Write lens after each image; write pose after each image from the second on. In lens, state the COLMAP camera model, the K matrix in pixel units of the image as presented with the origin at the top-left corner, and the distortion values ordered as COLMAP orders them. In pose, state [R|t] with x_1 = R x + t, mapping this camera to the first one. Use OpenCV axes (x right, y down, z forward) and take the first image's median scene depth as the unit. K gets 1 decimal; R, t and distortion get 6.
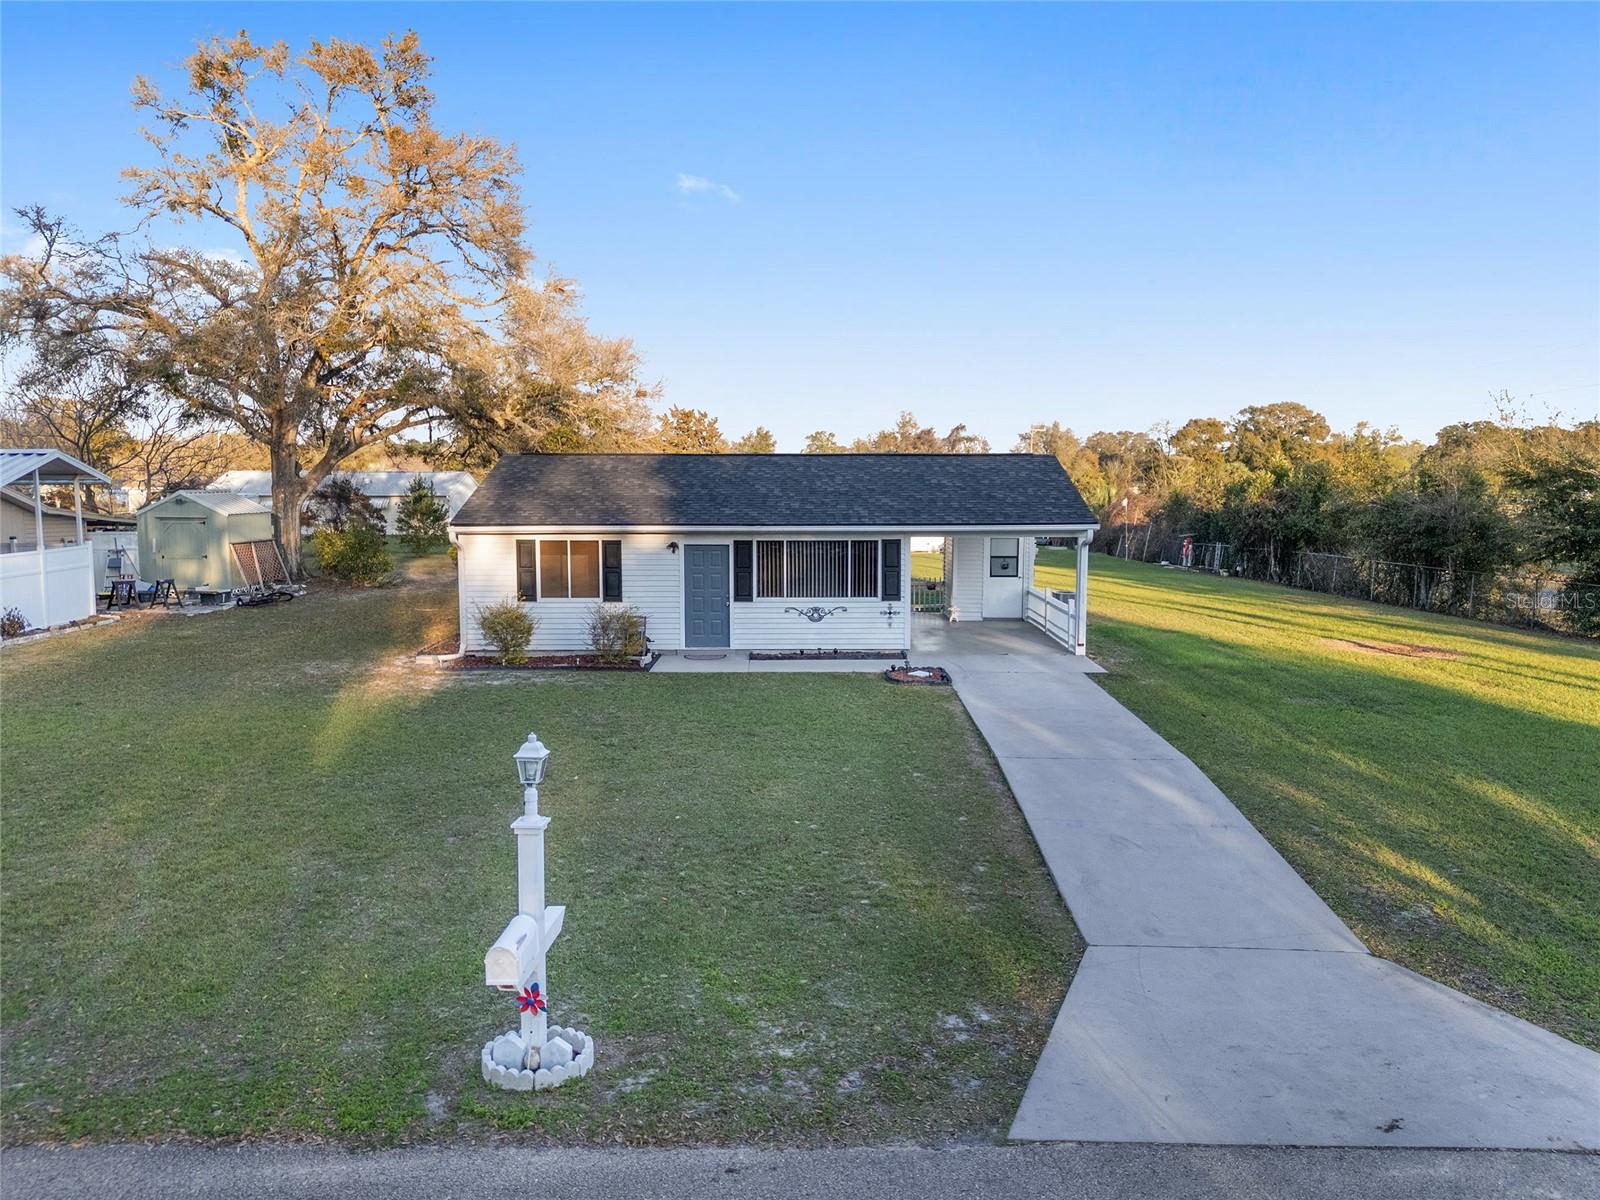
lens RADIAL K [[1165.2, 0, 803.1], [0, 1165.2, 599.1], [0, 0, 1]] dist [0.041832, 0.000187]
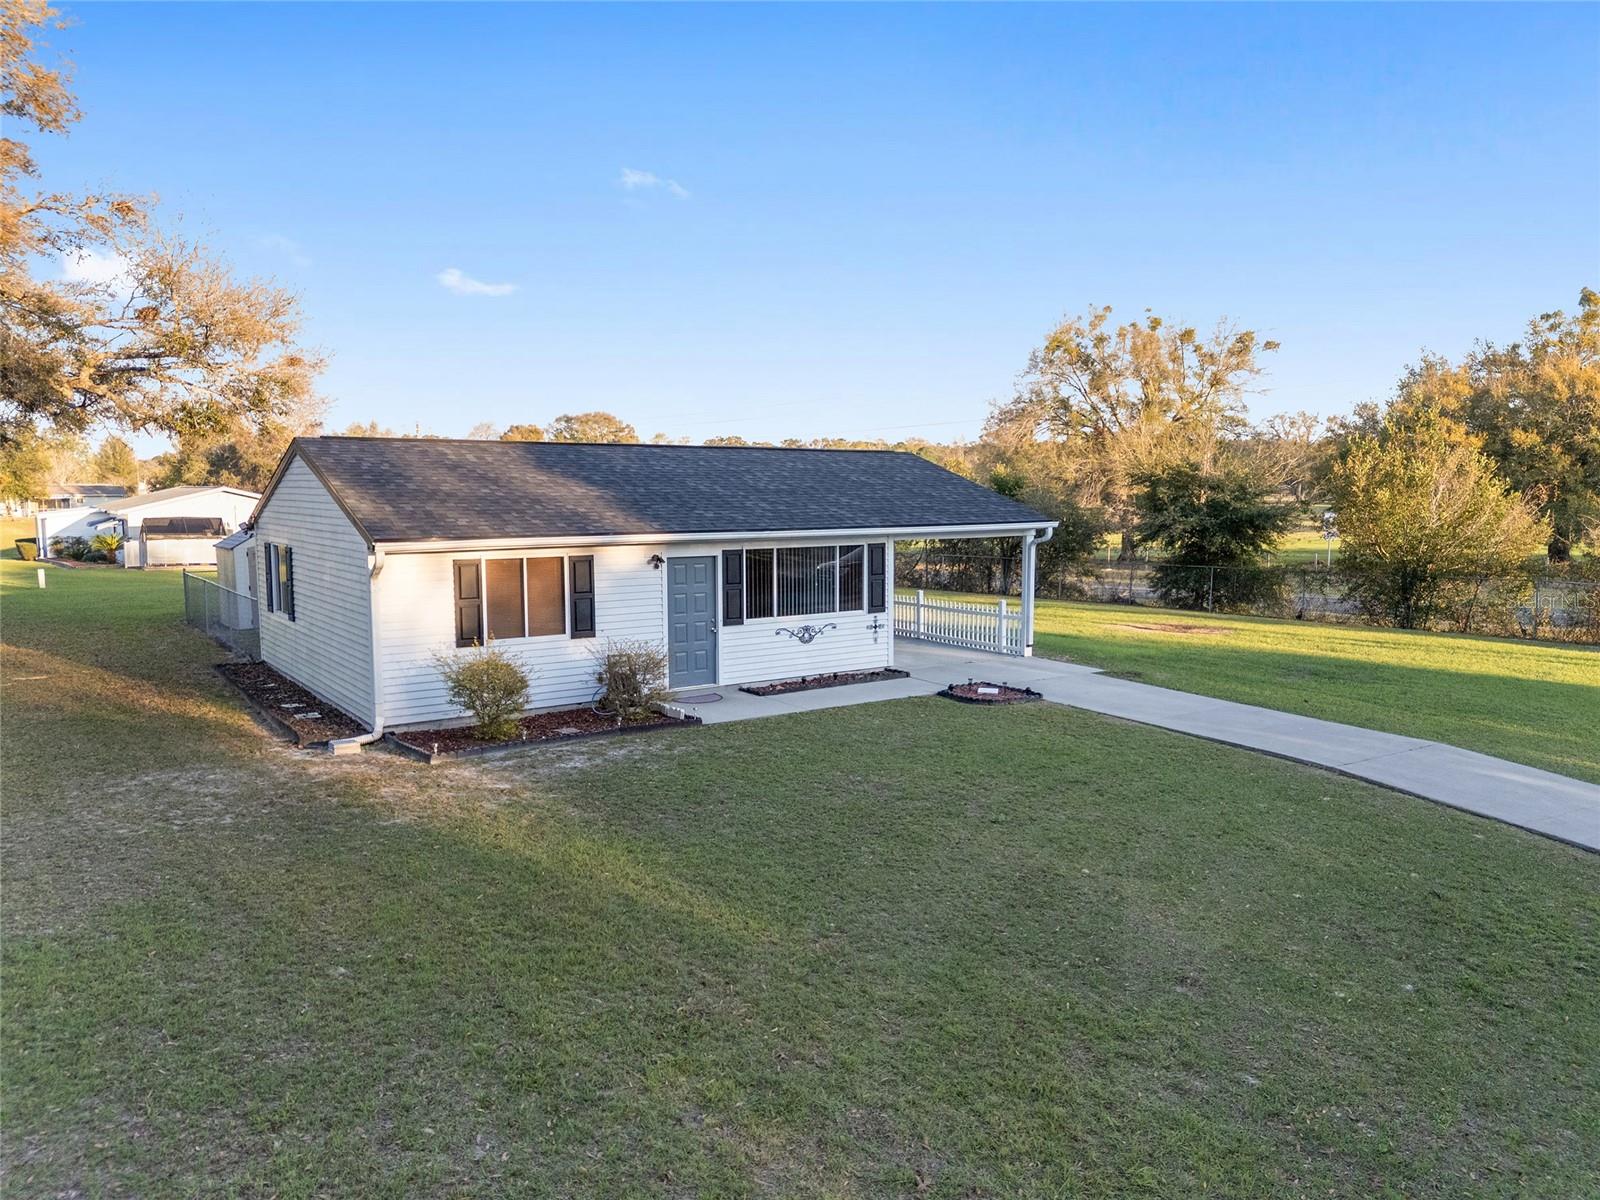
lens RADIAL K [[1165.2, 0, 800.4], [0, 1165.2, 601.5], [0, 0, 1]] dist [0.041832, 0.000187]
pose [[0.826312, -0.057953, 0.560223, -0.467696], [0.059693, 0.998101, 0.015204, -0.024166], [-0.560040, 0.020878, 0.828203, 0.302484]]
